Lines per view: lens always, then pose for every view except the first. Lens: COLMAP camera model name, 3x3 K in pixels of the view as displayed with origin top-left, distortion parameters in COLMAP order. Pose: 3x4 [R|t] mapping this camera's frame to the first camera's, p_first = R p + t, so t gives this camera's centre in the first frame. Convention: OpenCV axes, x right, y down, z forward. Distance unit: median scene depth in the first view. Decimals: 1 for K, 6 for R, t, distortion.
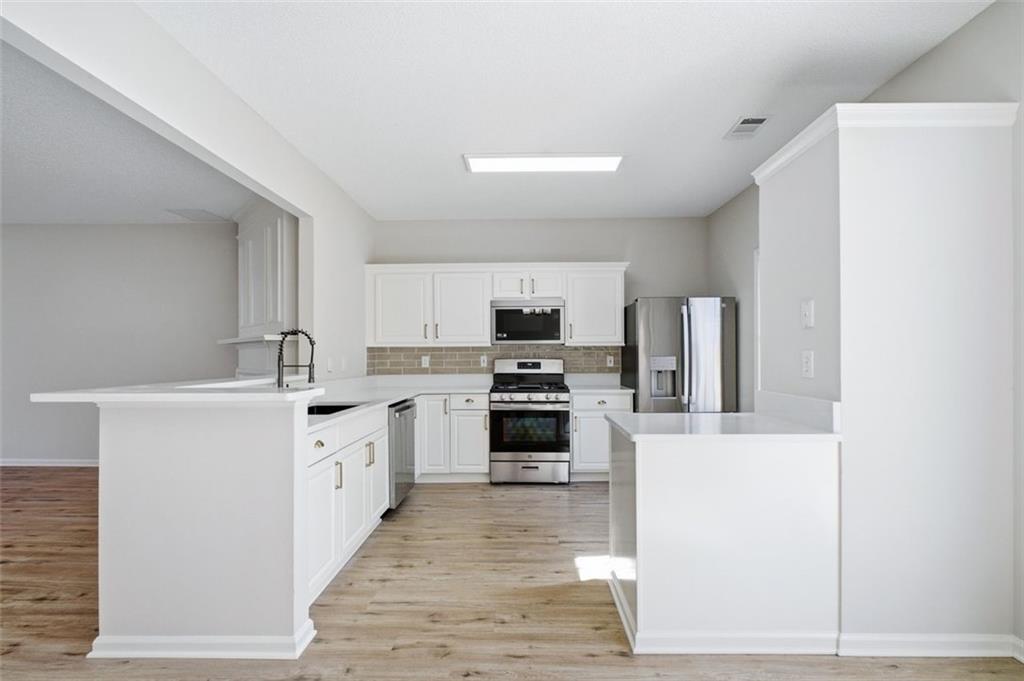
lens RADIAL K [[444.0, 0, 515.9], [0, 444.0, 353.5], [0, 0, 1]] dist [-0.000830, 0.000131]
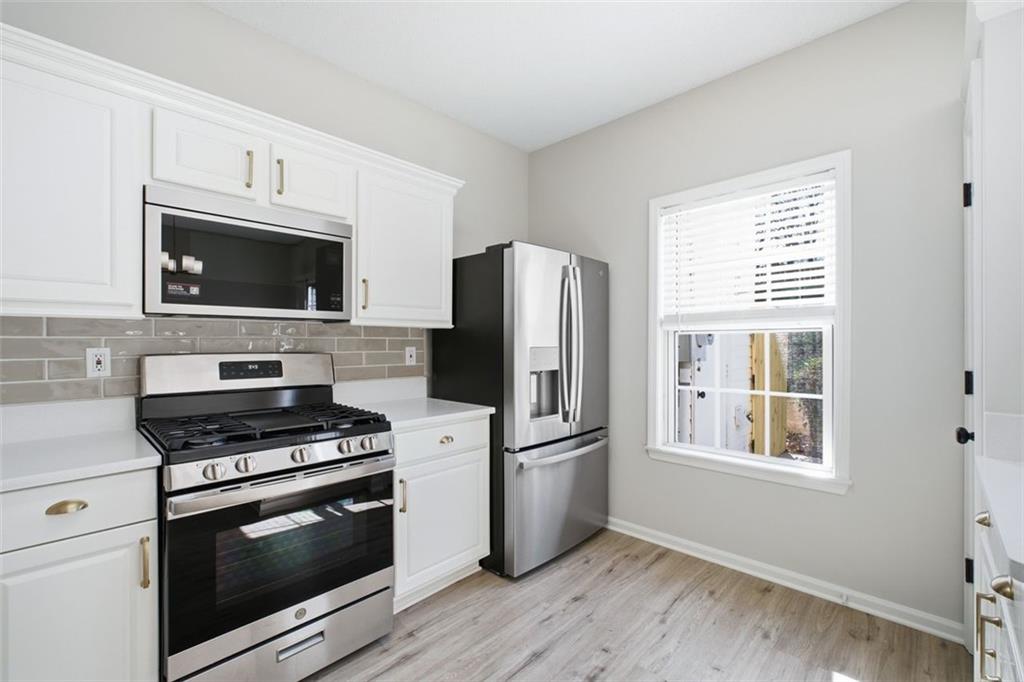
lens RADIAL K [[438.6, 0, 519.5], [0, 438.6, 342.0], [0, 0, 1]] dist [-0.011385, 0.000572]
pose [[0.675503, 0.005357, 0.737338, -0.107272], [-0.004356, 0.999985, -0.003274, 0.001454], [-0.737344, -0.001001, 0.675516, 0.564643]]
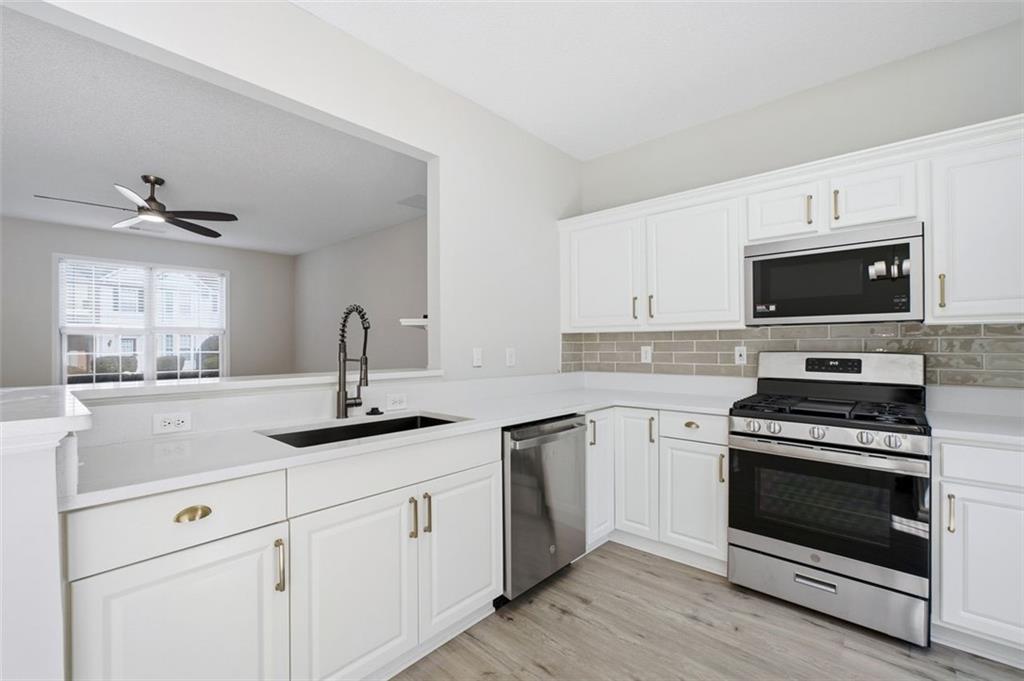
lens RADIAL K [[438.6, 0, 519.5], [0, 438.6, 341.5], [0, 0, 1]] dist [-0.011385, 0.000572]
pose [[0.756815, -0.001469, -0.653628, 0.088257], [-0.000416, 0.999996, -0.002729, 0.001255], [0.653629, 0.002338, 0.756811, 0.405268]]
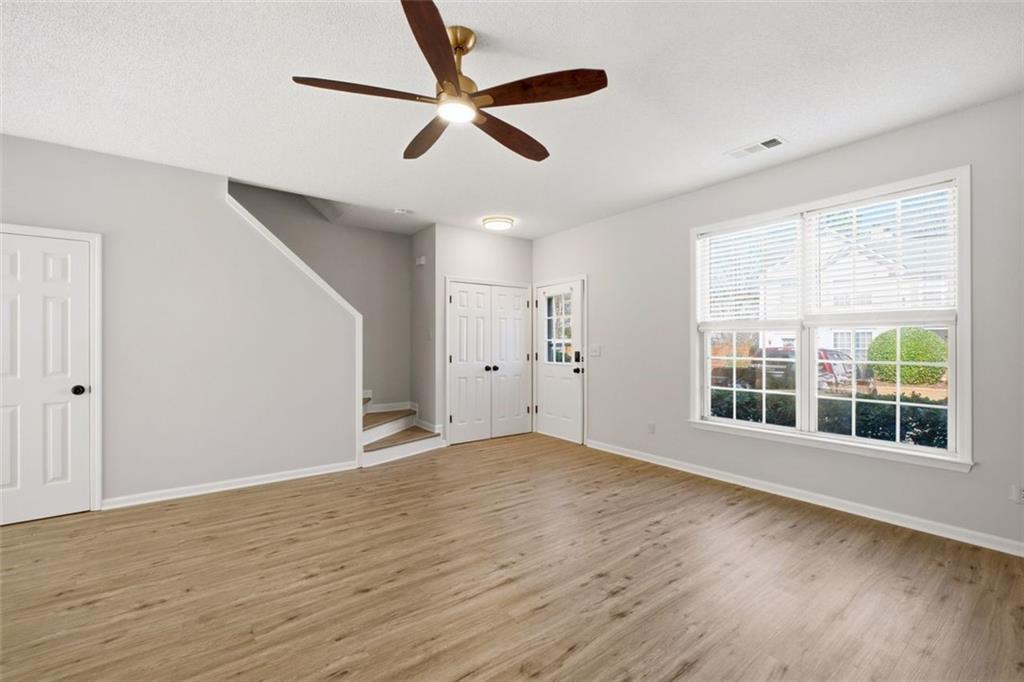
lens RADIAL K [[432.2, 0, 520.3], [0, 432.2, 343.5], [0, 0, 1]] dist [-0.009090, 0.000872]
pose [[-0.786026, 0.003782, -0.618182, -0.772674], [0.001371, 0.999989, 0.004375, -0.002021], [0.618192, 0.002591, -0.786023, 0.961896]]
